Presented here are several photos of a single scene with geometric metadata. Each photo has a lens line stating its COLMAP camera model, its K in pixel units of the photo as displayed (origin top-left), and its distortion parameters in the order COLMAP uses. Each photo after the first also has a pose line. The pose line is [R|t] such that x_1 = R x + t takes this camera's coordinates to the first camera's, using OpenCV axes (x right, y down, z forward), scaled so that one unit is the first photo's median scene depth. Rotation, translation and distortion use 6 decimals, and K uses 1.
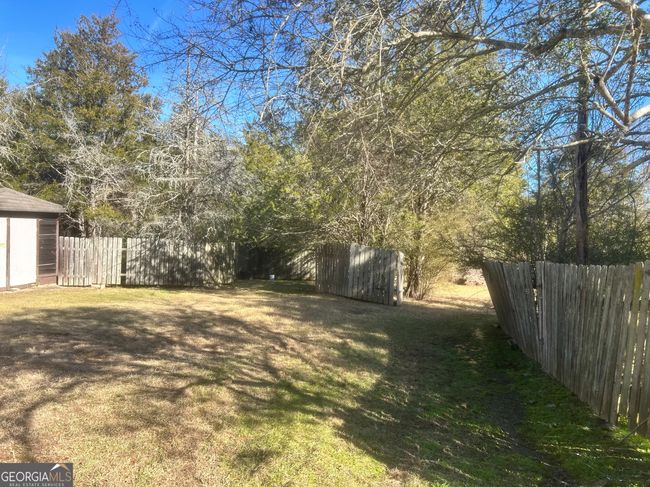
lens RADIAL K [[493.6, 0, 329.8], [0, 493.6, 241.7], [0, 0, 1]] dist [0.064611, -0.065668]
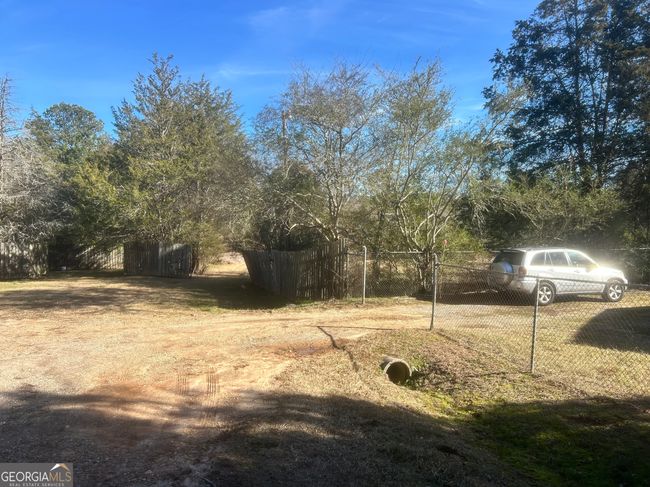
lens RADIAL K [[482.4, 0, 324.9], [0, 482.4, 263.8], [0, 0, 1]] dist [0.005278, -0.053788]
pose [[0.865258, -0.061648, 0.497522, -0.352328], [0.021962, 0.996119, 0.085235, -0.057948], [-0.500845, -0.062823, 0.863254, -0.768037]]
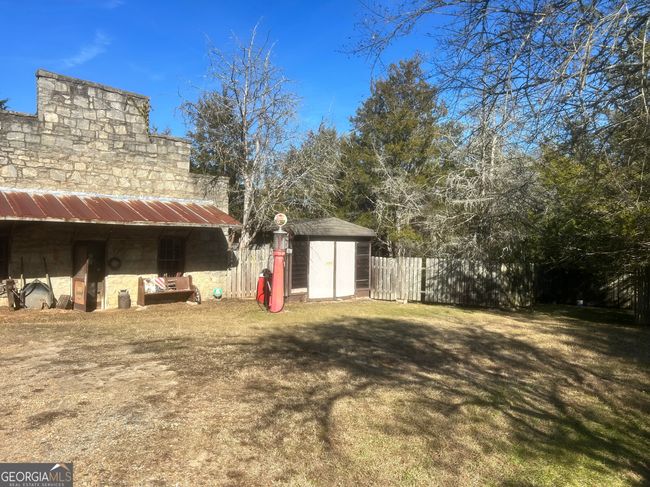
lens RADIAL K [[489.8, 0, 325.0], [0, 489.8, 243.5], [0, 0, 1]] dist [0.064348, -0.069712]
pose [[0.823623, -0.013770, -0.566970, 0.026996], [-0.006929, 0.999386, -0.034338, -0.001303], [0.567095, 0.032210, 0.823023, -0.004782]]
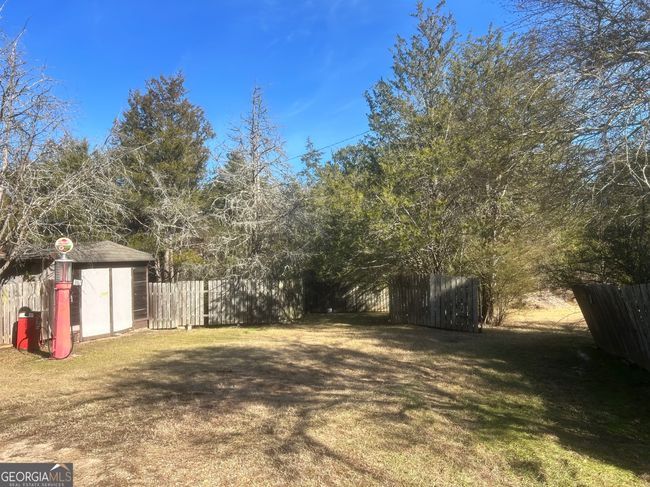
lens RADIAL K [[490.2, 0, 325.0], [0, 490.2, 243.5], [0, 0, 1]] dist [0.088788, -0.099553]
pose [[0.997002, -0.060009, -0.048840, -0.164403], [0.056972, 0.996487, -0.061376, -0.011657], [0.052352, 0.058410, 0.996919, -0.063205]]
